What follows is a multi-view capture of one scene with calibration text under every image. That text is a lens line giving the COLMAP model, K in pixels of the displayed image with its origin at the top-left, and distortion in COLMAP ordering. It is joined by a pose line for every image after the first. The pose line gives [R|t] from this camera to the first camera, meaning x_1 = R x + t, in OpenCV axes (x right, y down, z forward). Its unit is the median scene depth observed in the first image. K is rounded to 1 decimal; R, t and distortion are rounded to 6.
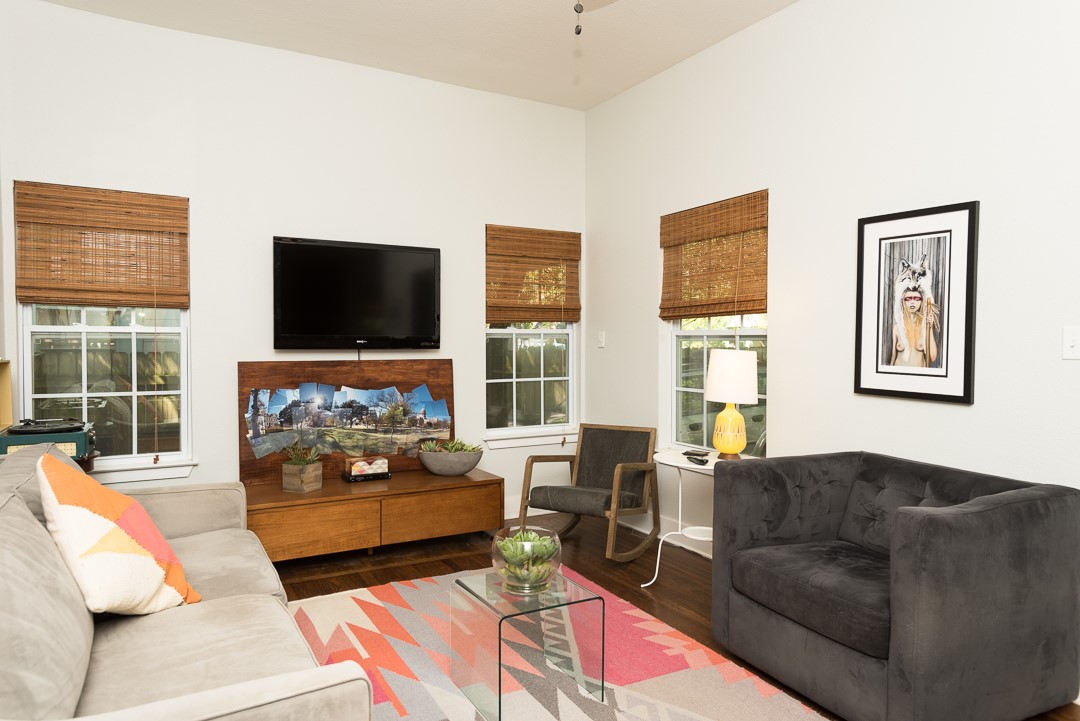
lens RADIAL K [[690.5, 0, 539.6], [0, 690.5, 360.9], [0, 0, 1]] dist [0.016968, 0.000840]
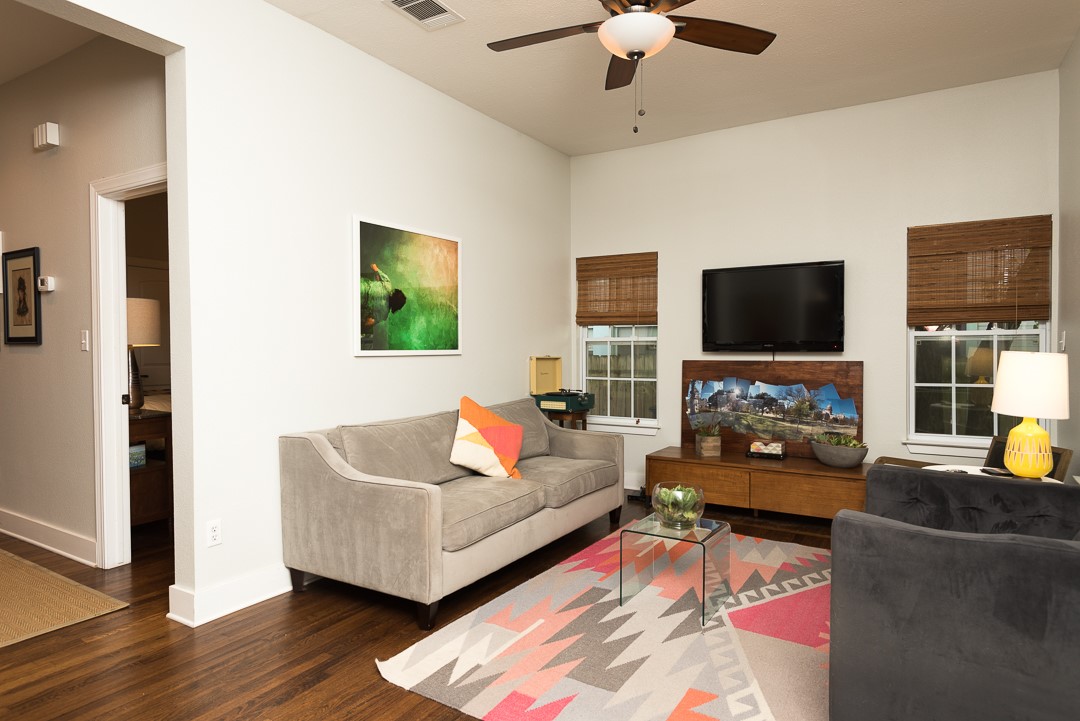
lens RADIAL K [[663.4, 0, 539.7], [0, 663.4, 363.4], [0, 0, 1]] dist [0.023919, -0.007825]
pose [[0.474485, 0.017053, -0.880098, 0.598979], [-0.019453, 0.999771, 0.008884, 0.001244], [0.880049, 0.012906, 0.474708, 0.083445]]
